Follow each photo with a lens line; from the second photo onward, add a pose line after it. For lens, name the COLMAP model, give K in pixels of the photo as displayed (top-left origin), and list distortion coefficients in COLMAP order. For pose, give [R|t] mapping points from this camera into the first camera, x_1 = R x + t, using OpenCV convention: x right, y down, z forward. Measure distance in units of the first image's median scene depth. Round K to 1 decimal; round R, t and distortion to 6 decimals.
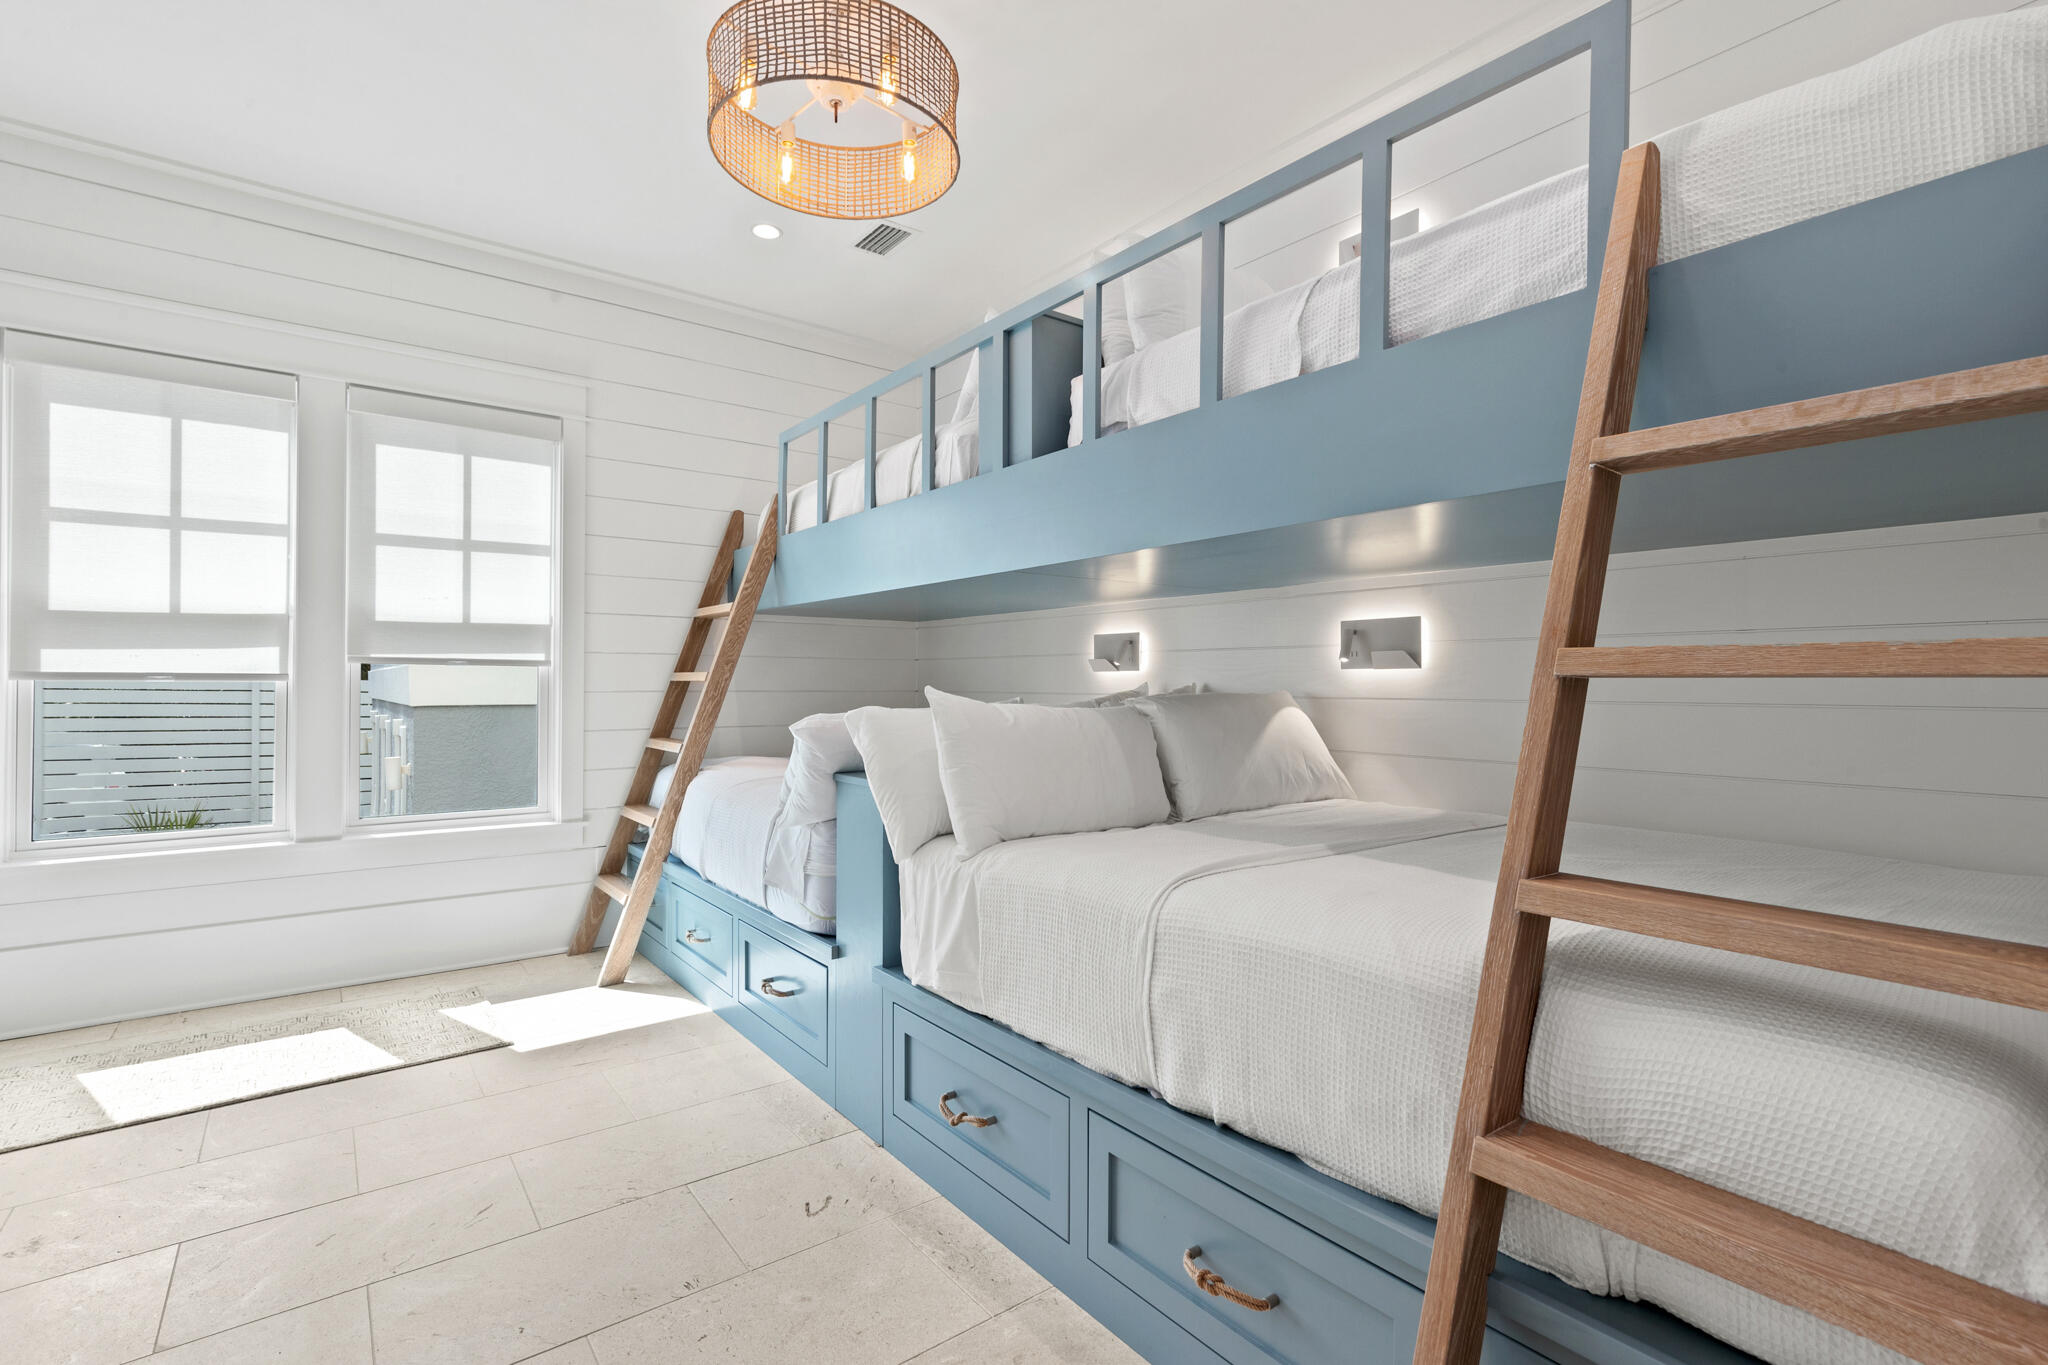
lens RADIAL K [[940.6, 0, 1025.2], [0, 940.6, 684.0], [0, 0, 1]] dist [-0.001448, 0.001129]
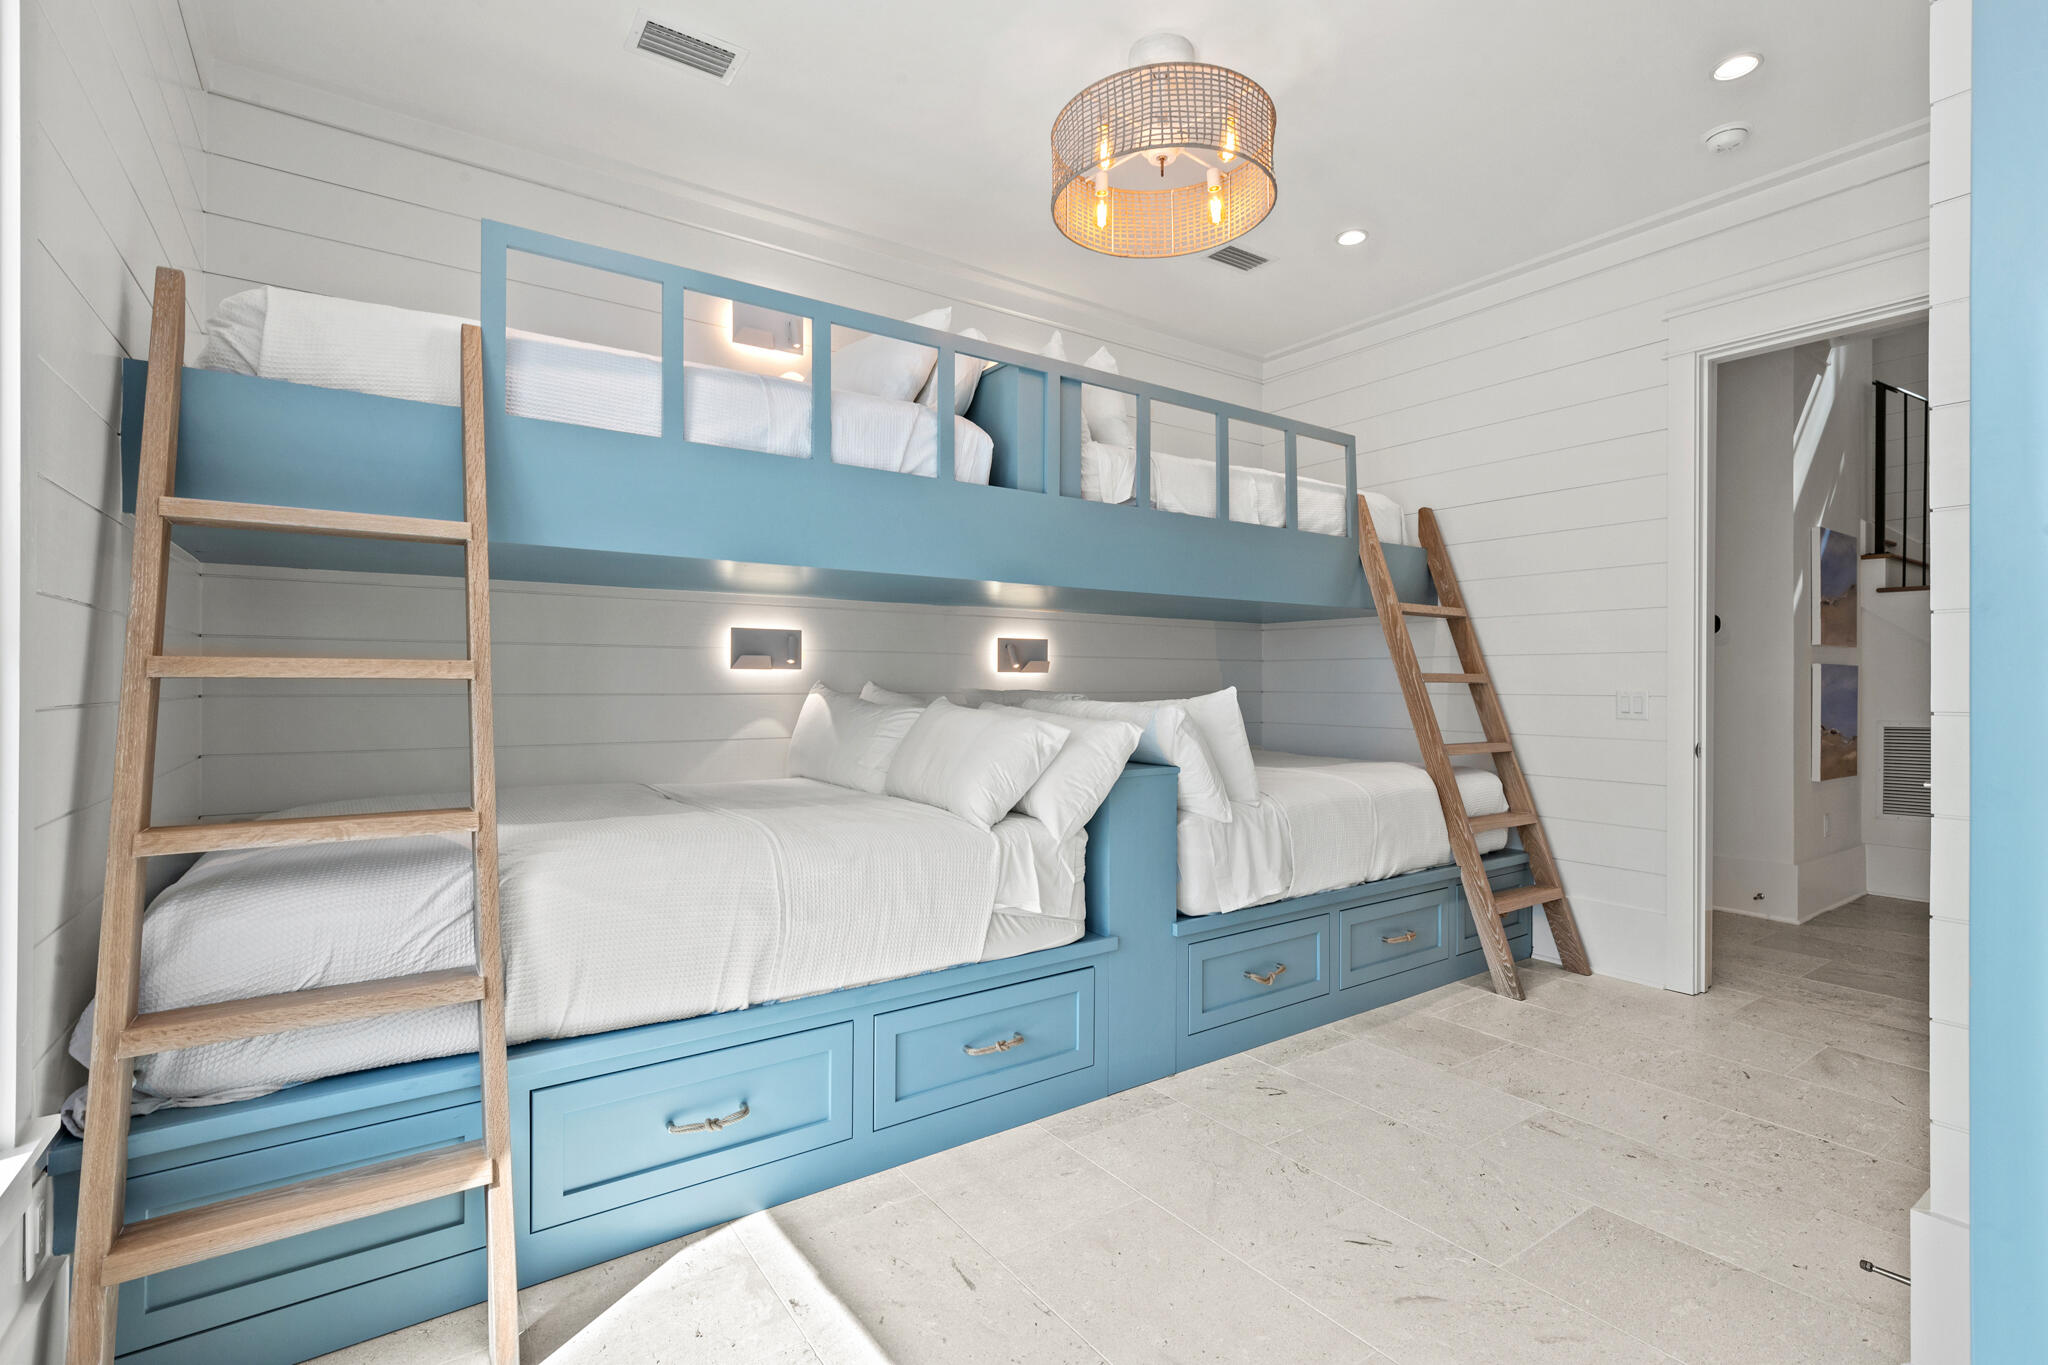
lens RADIAL K [[940.6, 0, 1025.2], [0, 940.6, 683.4], [0, 0, 1]] dist [-0.001448, 0.001129]
pose [[0.049128, 0.000635, 0.998792, -1.221666], [0.001240, 0.999999, -0.000697, 0.000403], [-0.998792, 0.001272, 0.049127, 1.026119]]
